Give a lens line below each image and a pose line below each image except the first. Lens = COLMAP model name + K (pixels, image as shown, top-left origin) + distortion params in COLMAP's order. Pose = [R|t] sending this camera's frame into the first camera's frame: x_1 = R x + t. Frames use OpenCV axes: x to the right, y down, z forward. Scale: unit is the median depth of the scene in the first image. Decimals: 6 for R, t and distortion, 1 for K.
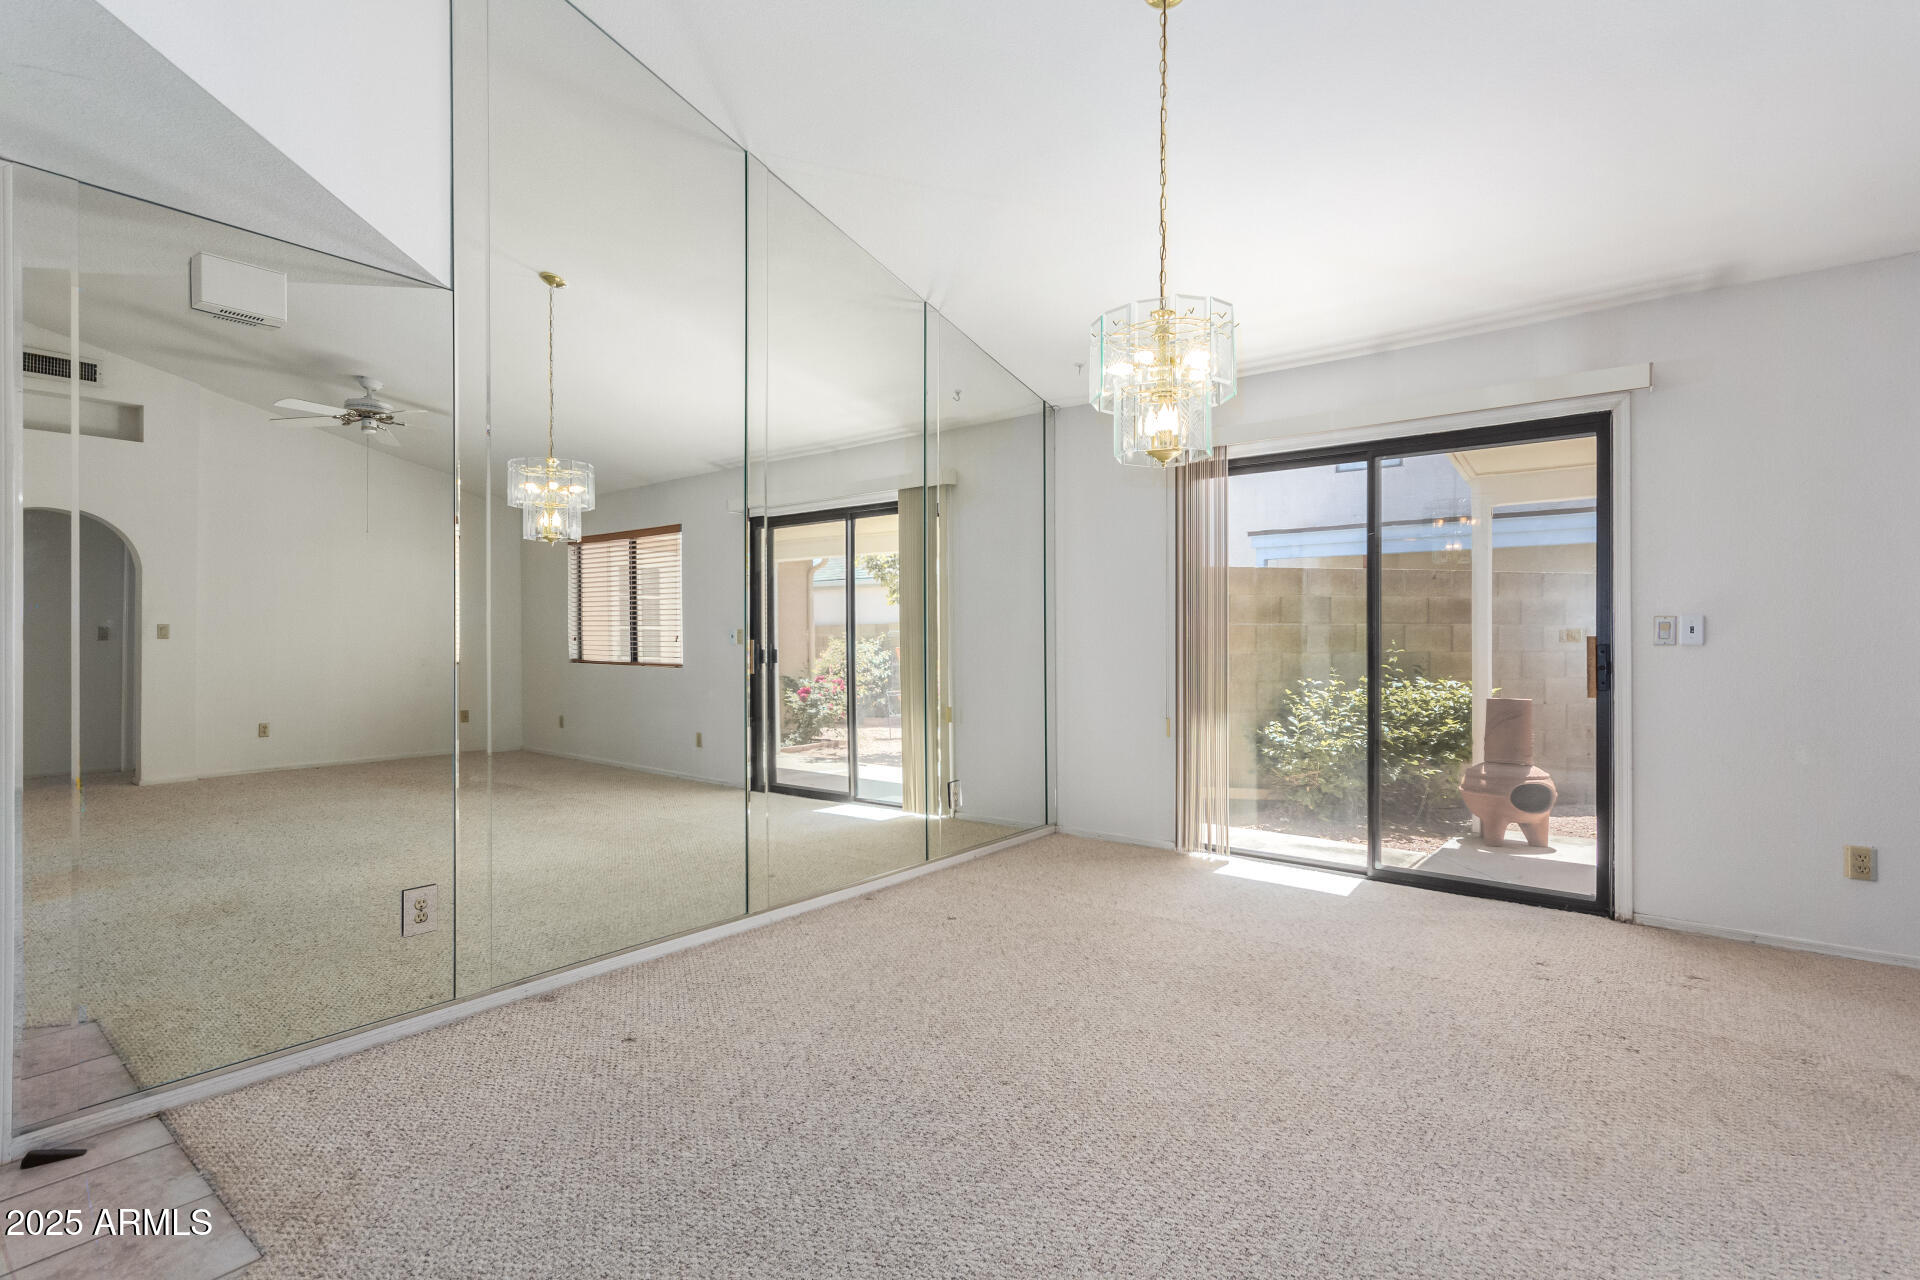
lens RADIAL K [[894.2, 0, 949.3], [0, 894.2, 636.2], [0, 0, 1]] dist [0.000410, 0.002954]
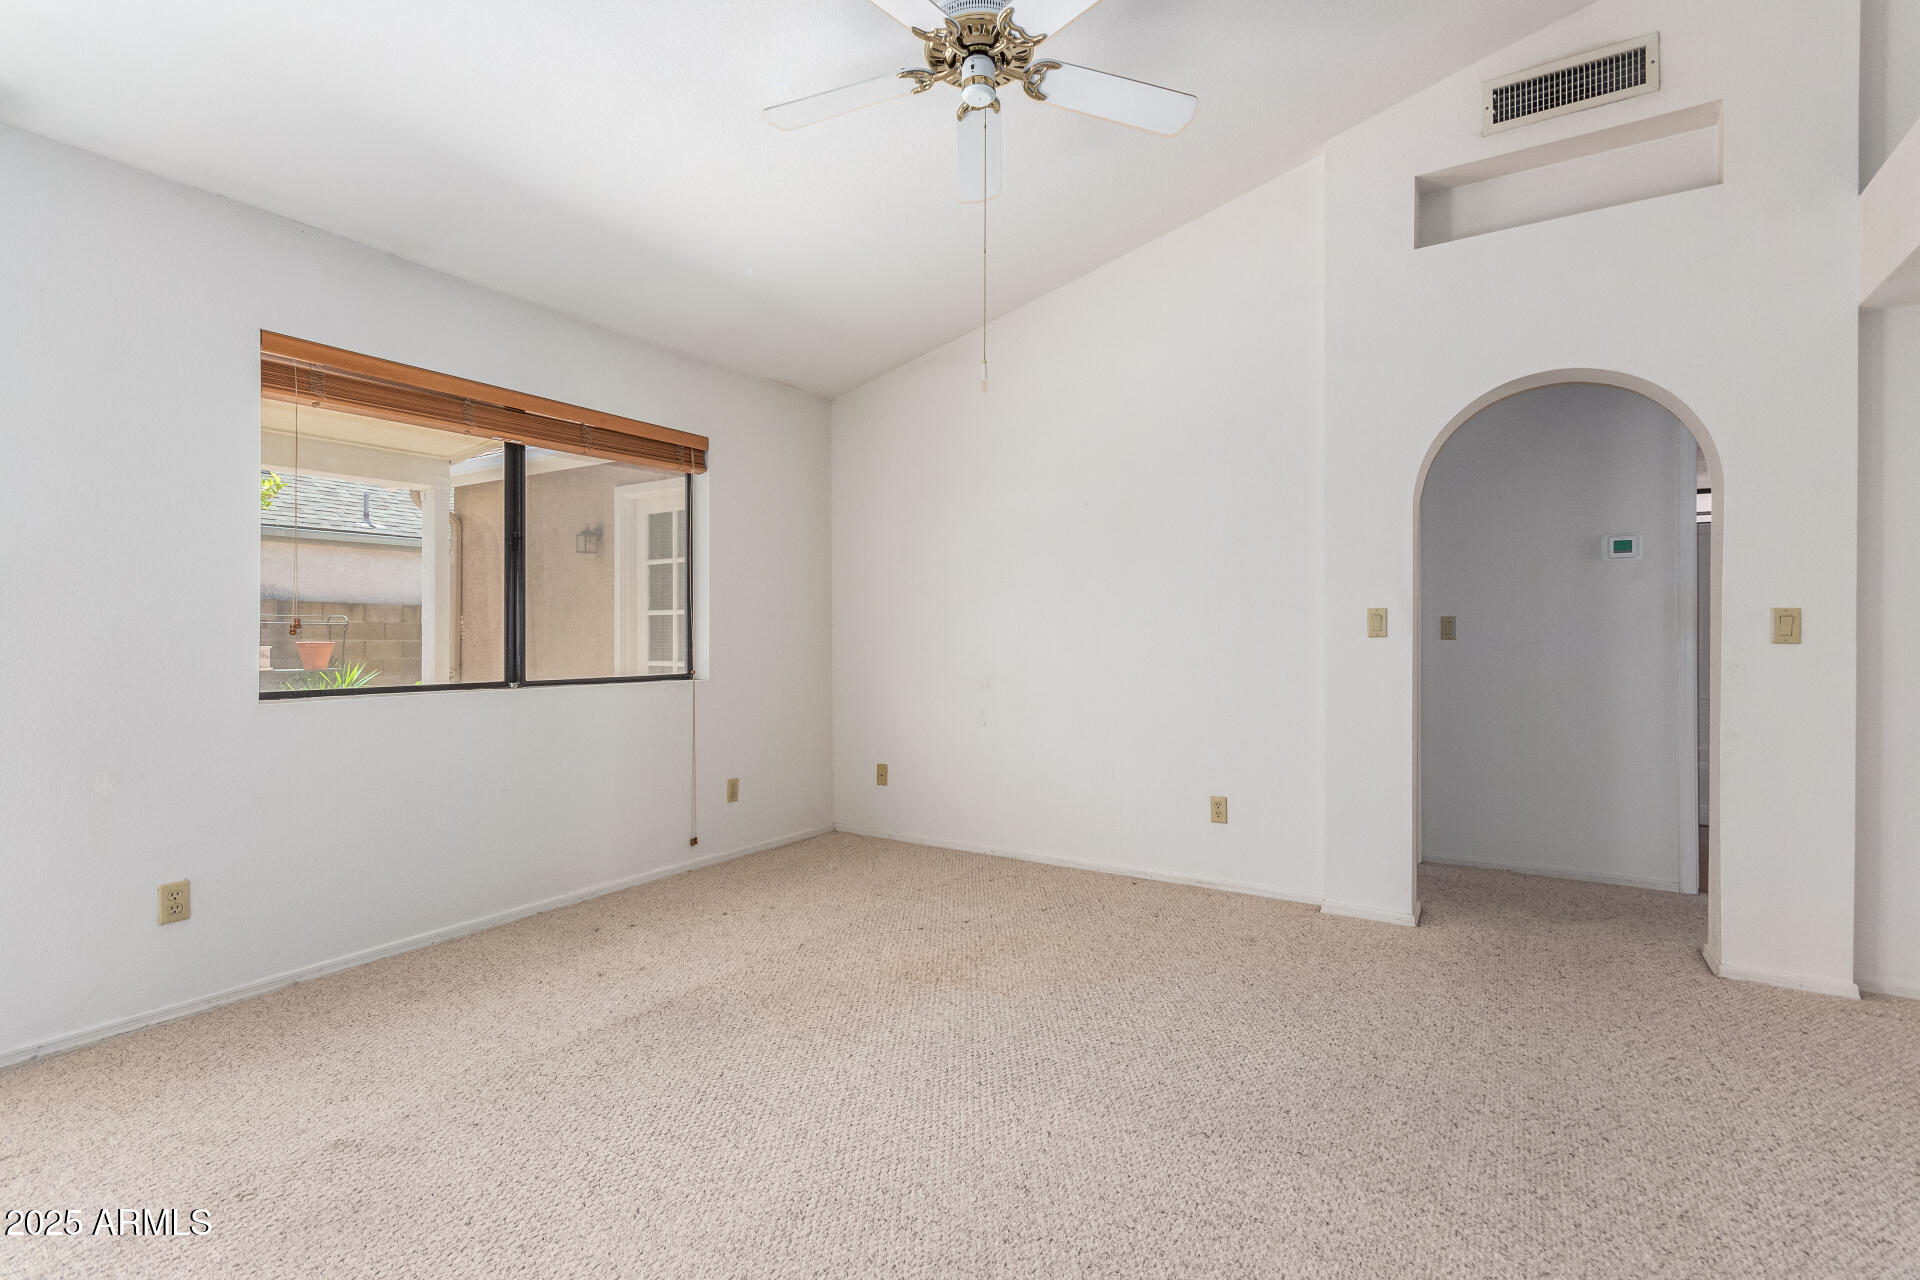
lens RADIAL K [[894.2, 0, 963.2], [0, 894.2, 636.4], [0, 0, 1]] dist [0.000410, 0.002954]
pose [[-0.120246, -0.003675, 0.992737, 0.091576], [-0.003299, 0.999989, 0.003302, 0.001402], [-0.992739, -0.002878, -0.120257, 0.325671]]
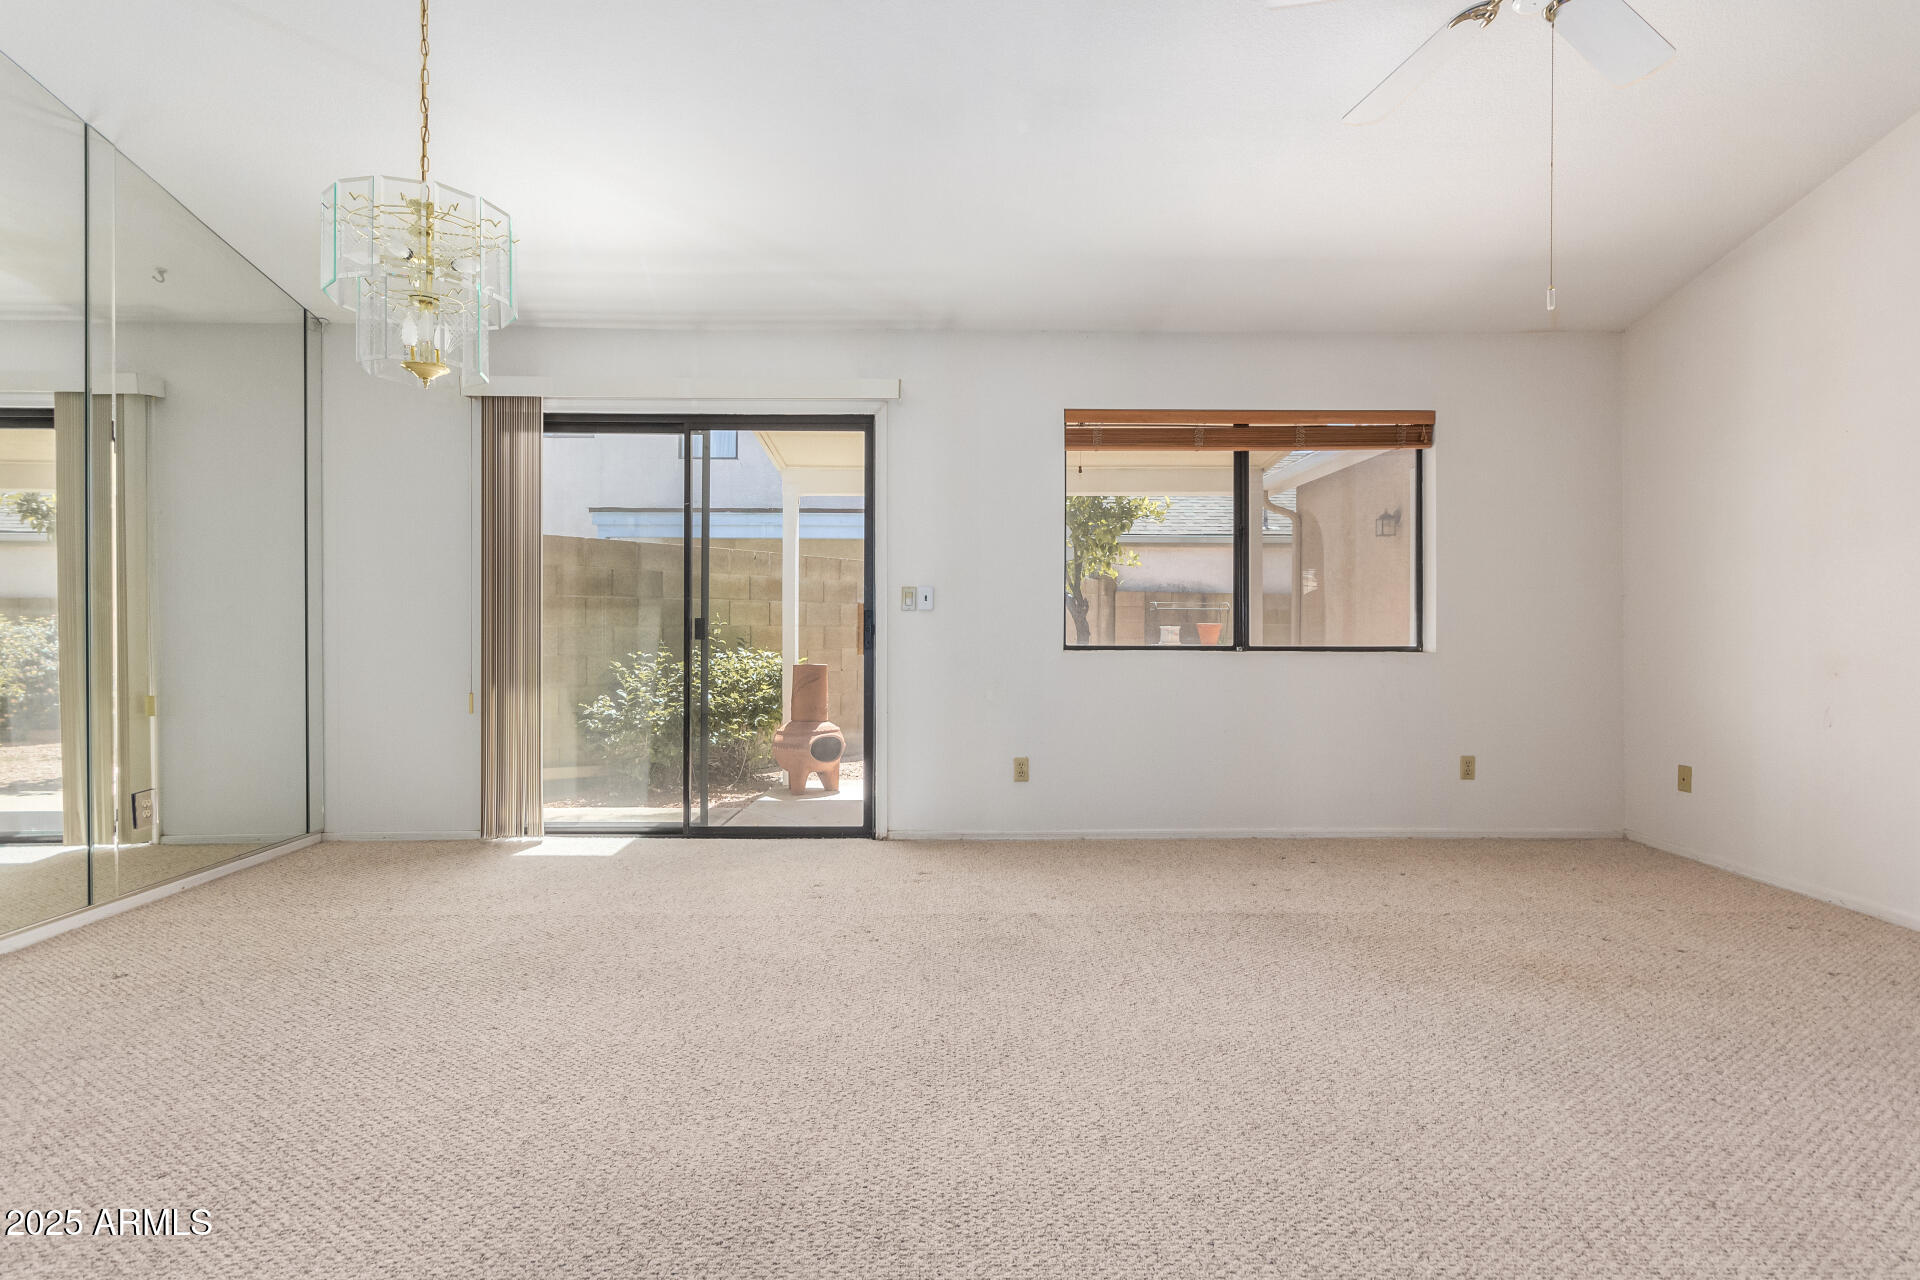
lens RADIAL K [[894.2, 0, 946.0], [0, 894.2, 635.7], [0, 0, 1]] dist [0.000410, 0.002954]
pose [[0.772923, -0.008208, 0.634447, 0.052892], [-0.000920, 0.999901, 0.014056, 0.024947], [-0.634500, -0.011448, 0.772838, 0.014064]]
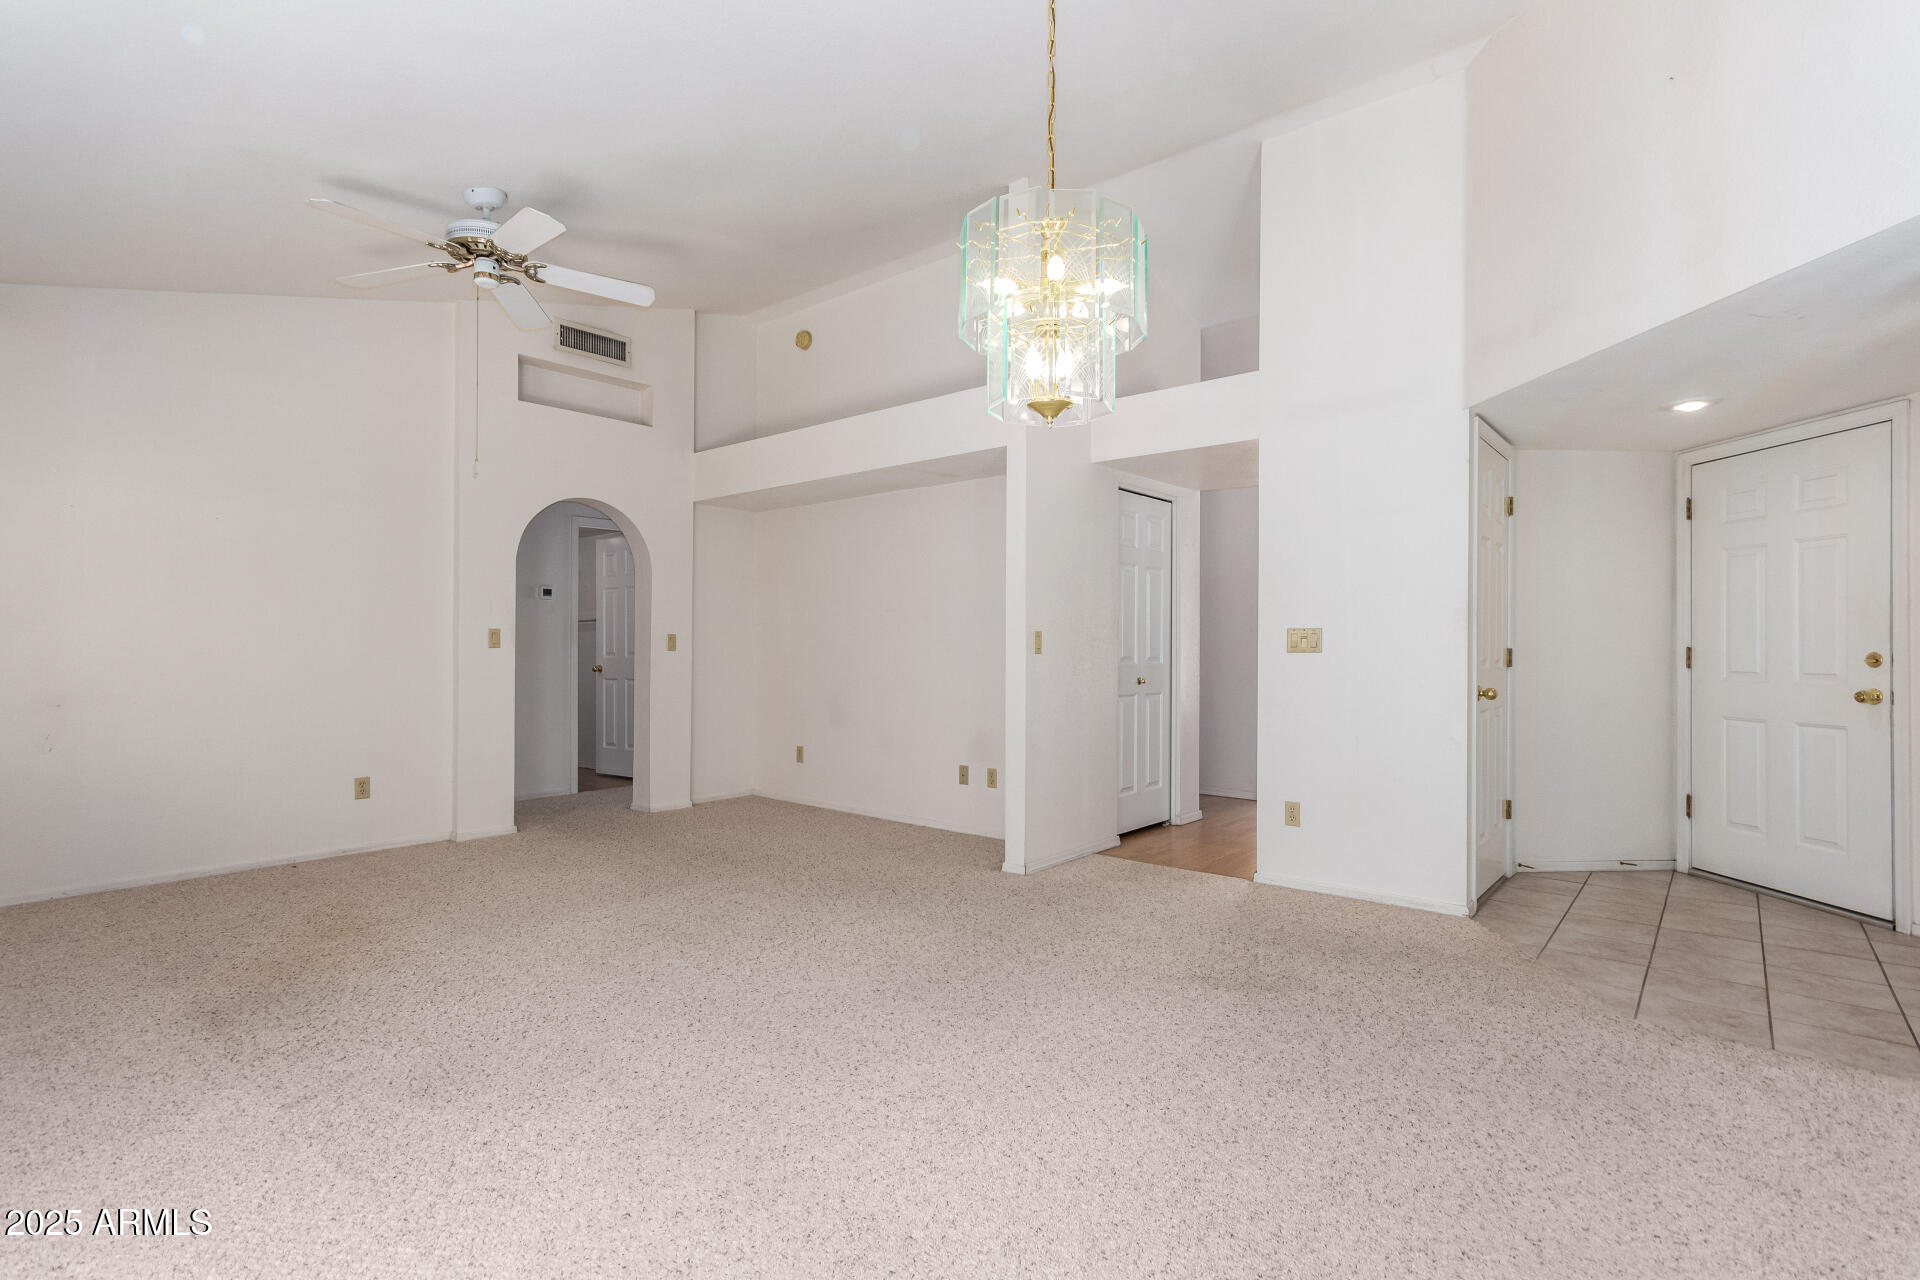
lens RADIAL K [[894.2, 0, 962.9], [0, 894.2, 644.2], [0, 0, 1]] dist [0.000410, 0.002954]
pose [[-0.999737, -0.003953, 0.022606, 0.203694], [-0.004019, 0.999988, -0.002854, -0.000948], [-0.022594, -0.002944, -0.999740, 1.218969]]
